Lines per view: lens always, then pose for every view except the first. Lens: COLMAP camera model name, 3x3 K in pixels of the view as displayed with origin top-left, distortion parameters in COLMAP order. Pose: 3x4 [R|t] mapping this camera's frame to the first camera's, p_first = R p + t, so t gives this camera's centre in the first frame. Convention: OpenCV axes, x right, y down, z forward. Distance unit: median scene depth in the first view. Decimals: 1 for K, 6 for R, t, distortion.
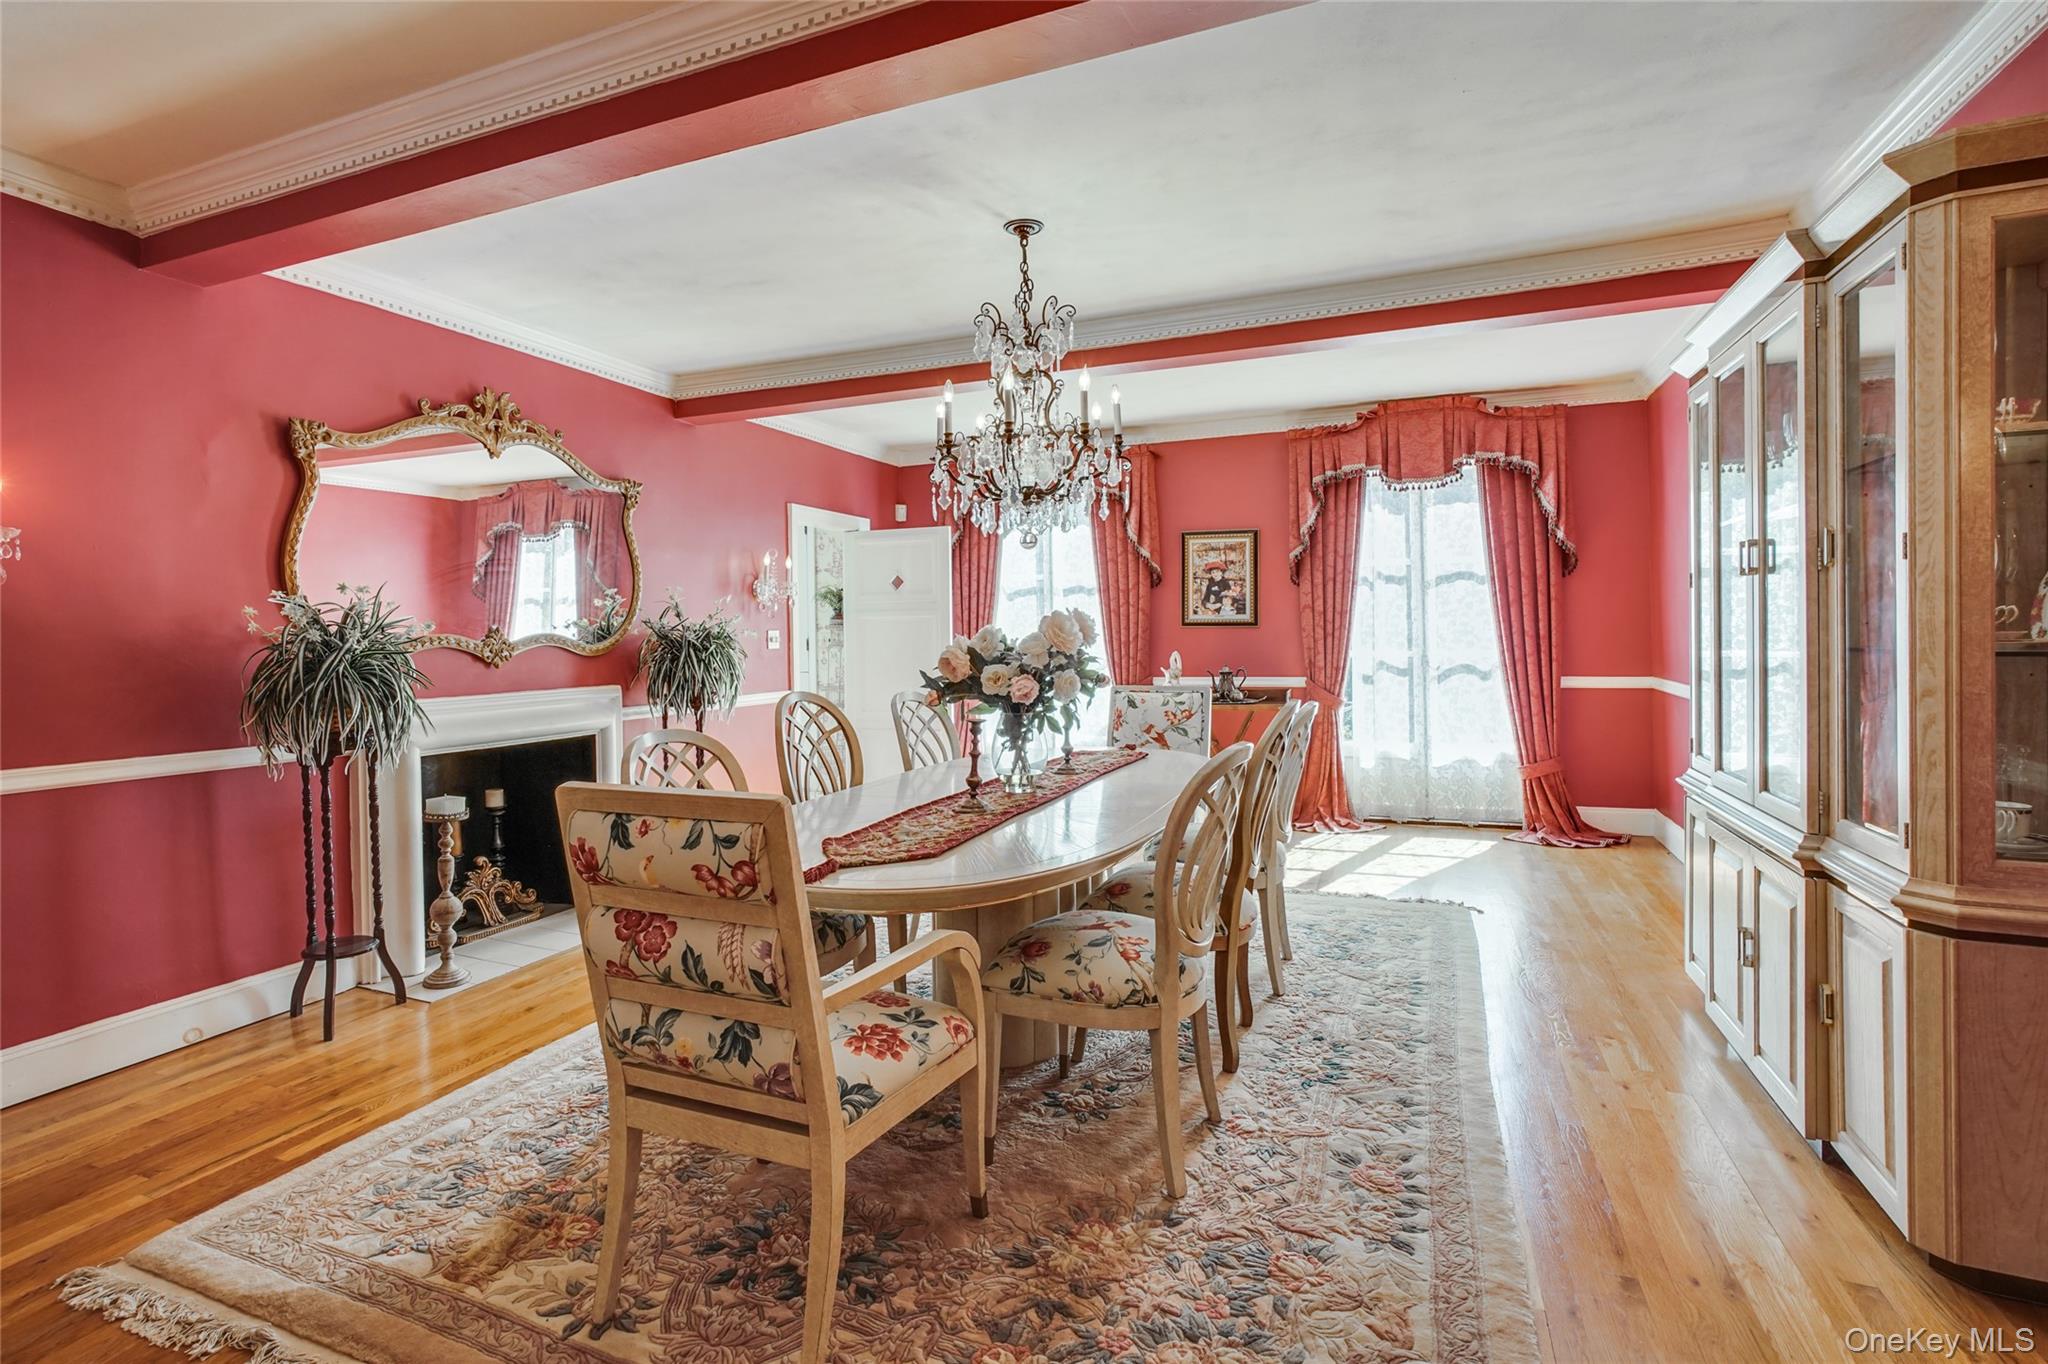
lens RADIAL K [[960.7, 0, 996.7], [0, 960.7, 642.0], [0, 0, 1]] dist [-0.018328, 0.007611]
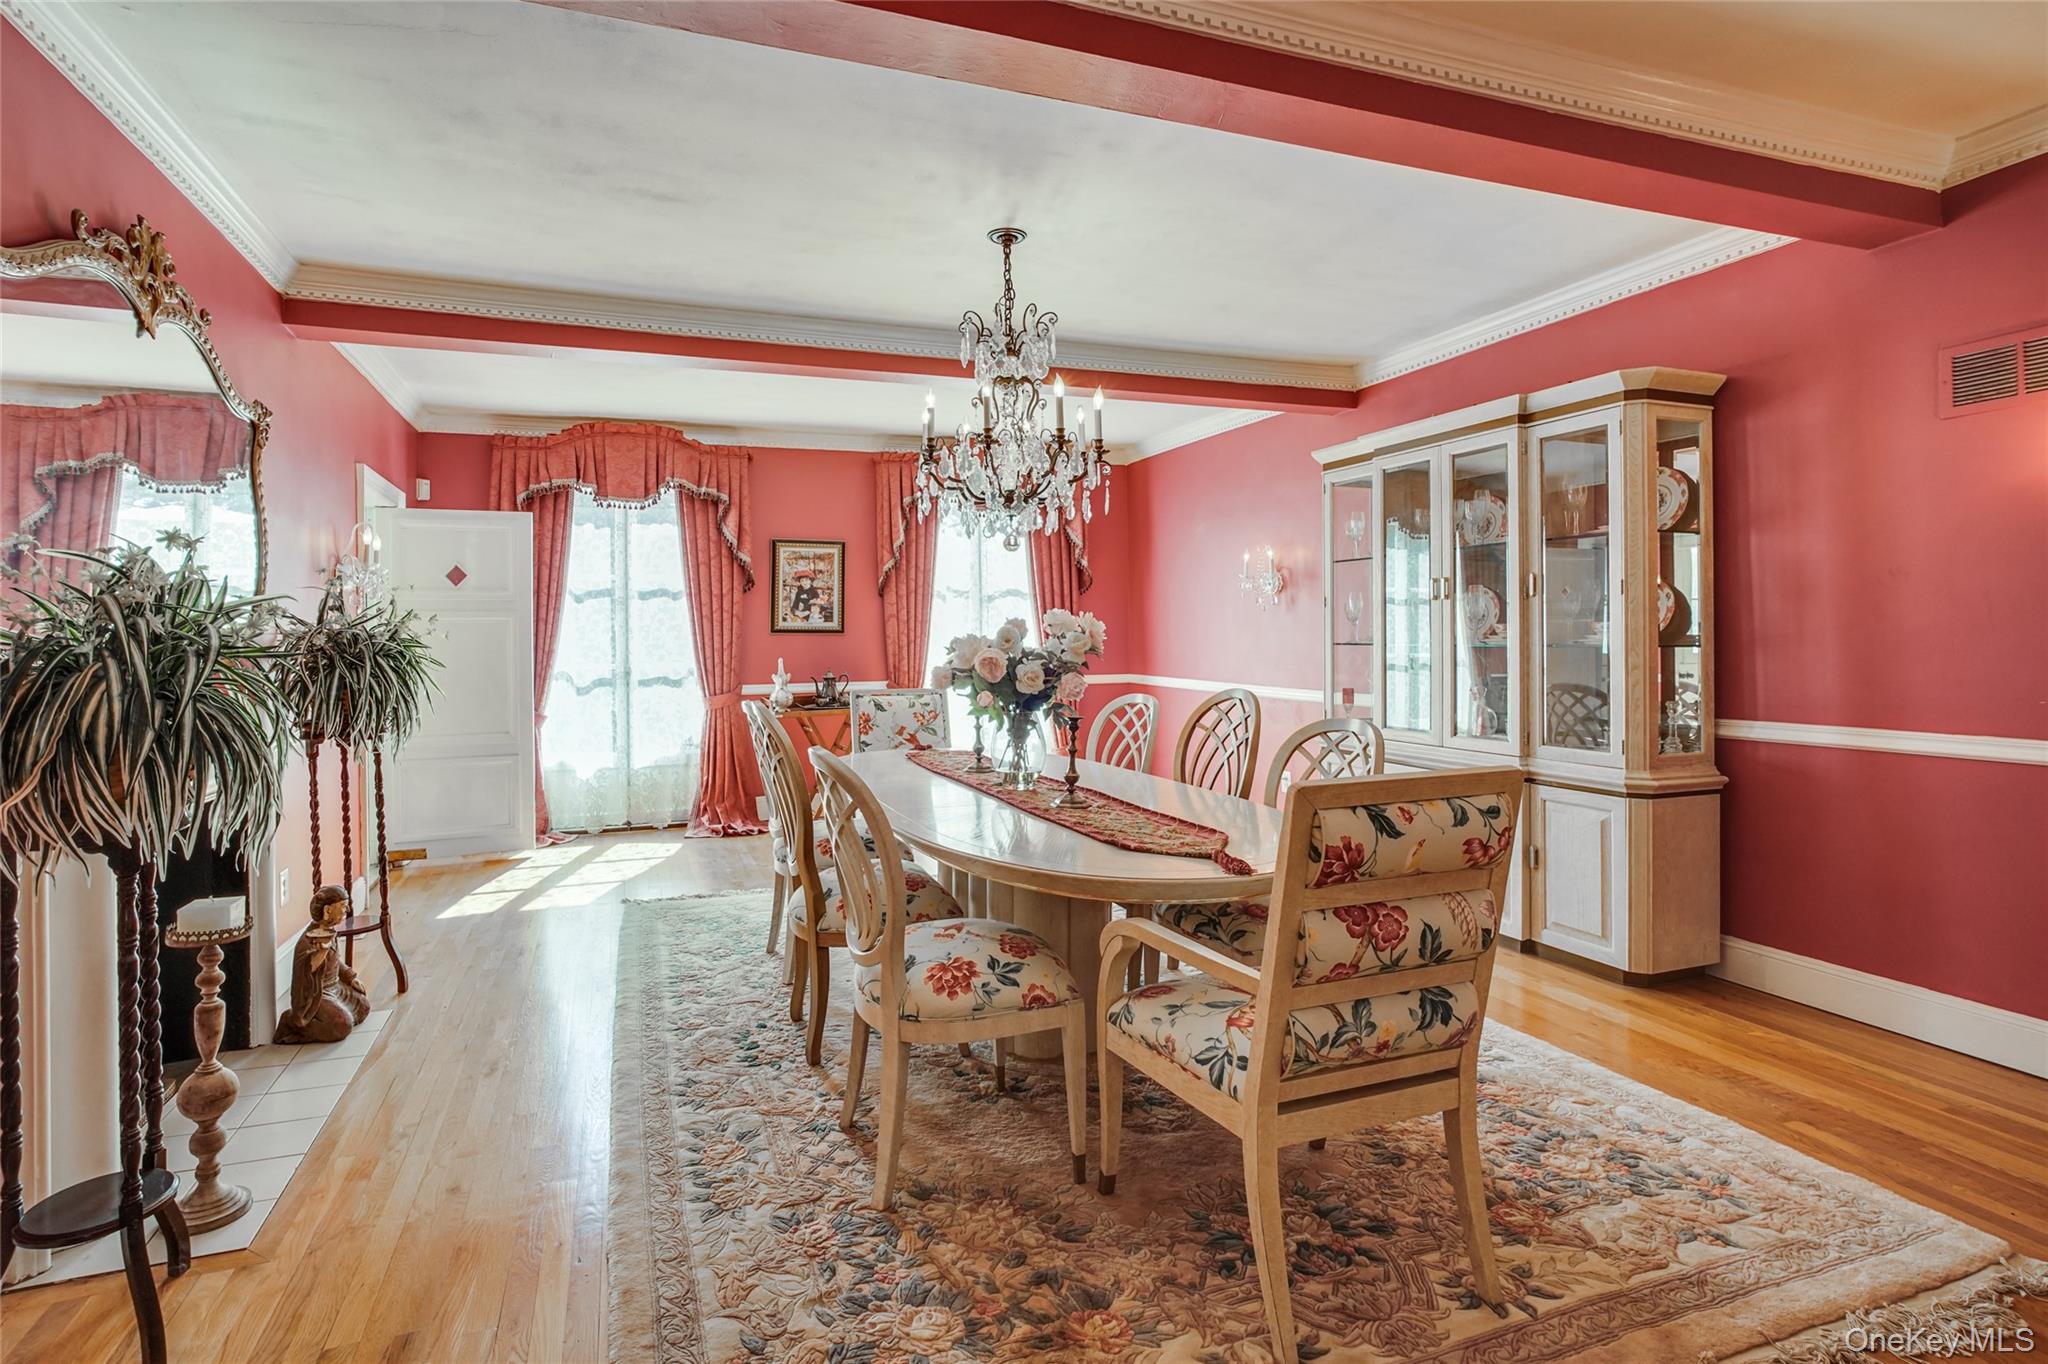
lens RADIAL K [[960.7, 0, 938.3], [0, 960.7, 648.2], [0, 0, 1]] dist [-0.018328, 0.007611]
pose [[0.753799, -0.000422, 0.657105, -0.390784], [0.005336, 0.999971, -0.005480, 0.006621], [-0.657083, 0.007638, 0.753780, 0.159126]]
